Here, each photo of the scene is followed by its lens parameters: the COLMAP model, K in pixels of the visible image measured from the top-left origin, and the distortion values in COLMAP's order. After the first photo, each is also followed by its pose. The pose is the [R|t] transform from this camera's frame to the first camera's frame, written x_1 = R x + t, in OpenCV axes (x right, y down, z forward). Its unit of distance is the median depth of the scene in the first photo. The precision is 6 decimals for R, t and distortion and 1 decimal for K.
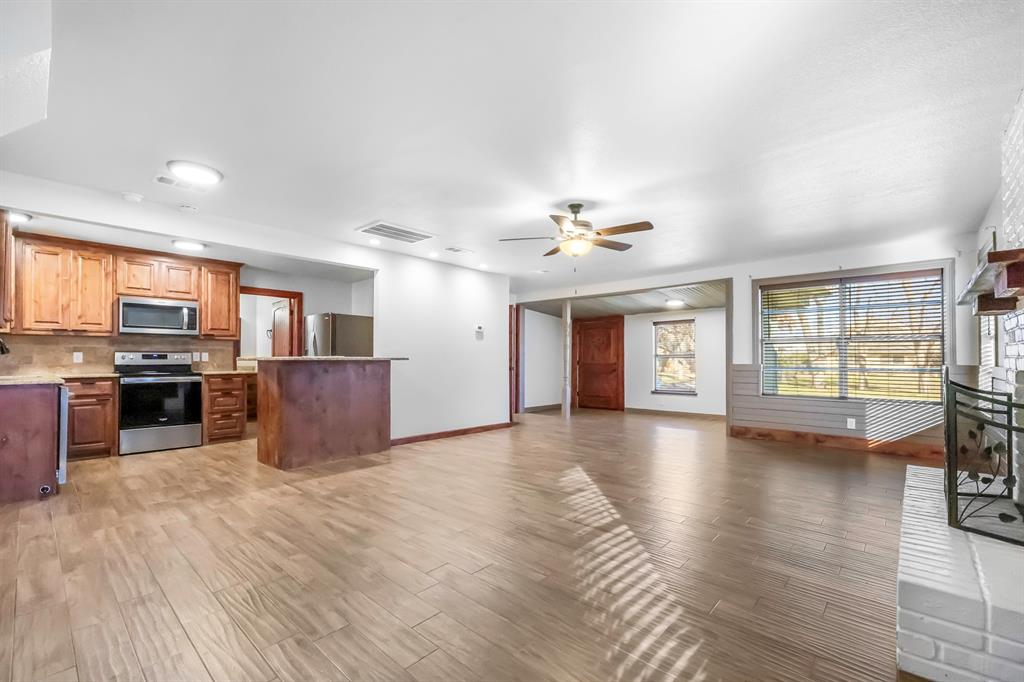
lens RADIAL K [[439.7, 0, 516.0], [0, 439.7, 354.9], [0, 0, 1]] dist [-0.000482, 0.000651]
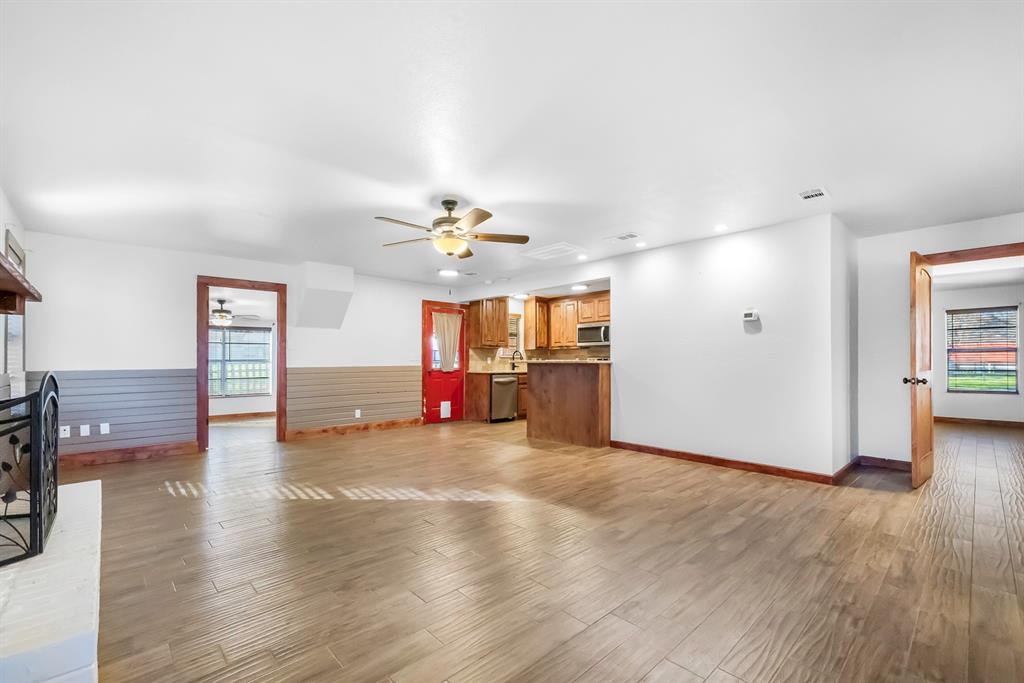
lens RADIAL K [[439.7, 0, 515.0], [0, 439.7, 365.0], [0, 0, 1]] dist [-0.000482, 0.000651]
pose [[-0.078889, 0.009217, -0.996841, 0.840841], [0.011594, 0.999898, 0.008328, 0.005082], [0.996816, -0.010900, -0.078988, 0.943603]]
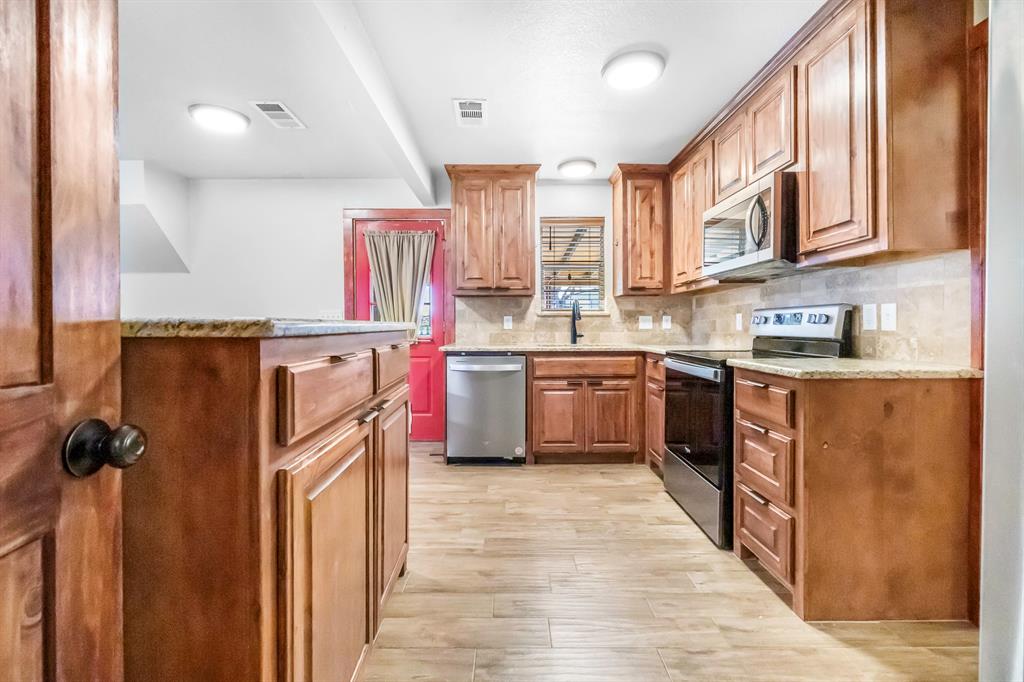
lens RADIAL K [[439.7, 0, 510.3], [0, 439.7, 326.9], [0, 0, 1]] dist [-0.000482, 0.000651]
pose [[-0.746598, 0.004713, -0.665259, -0.363584], [0.010663, 0.999931, -0.004882, 0.013094], [0.665190, -0.010739, -0.746597, 1.322879]]
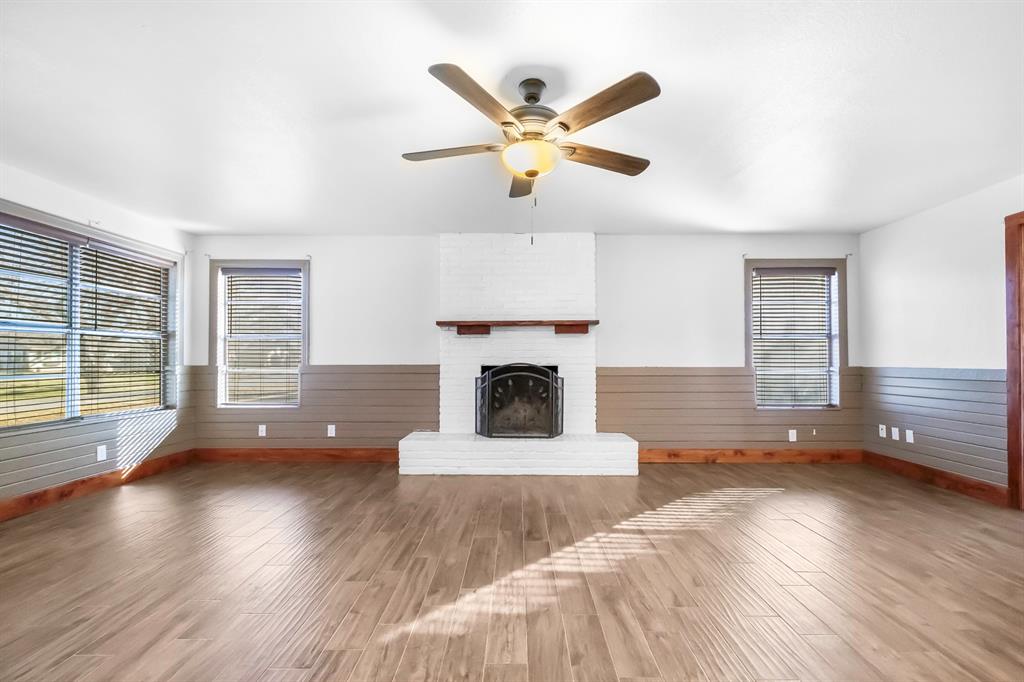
lens RADIAL K [[439.7, 0, 512.2], [0, 439.7, 354.6], [0, 0, 1]] dist [-0.000482, 0.000651]
pose [[-0.660898, 0.008265, 0.750430, -0.204854], [-0.007077, 0.999826, -0.017245, 0.009043], [-0.750442, -0.016707, -0.660725, 1.075241]]
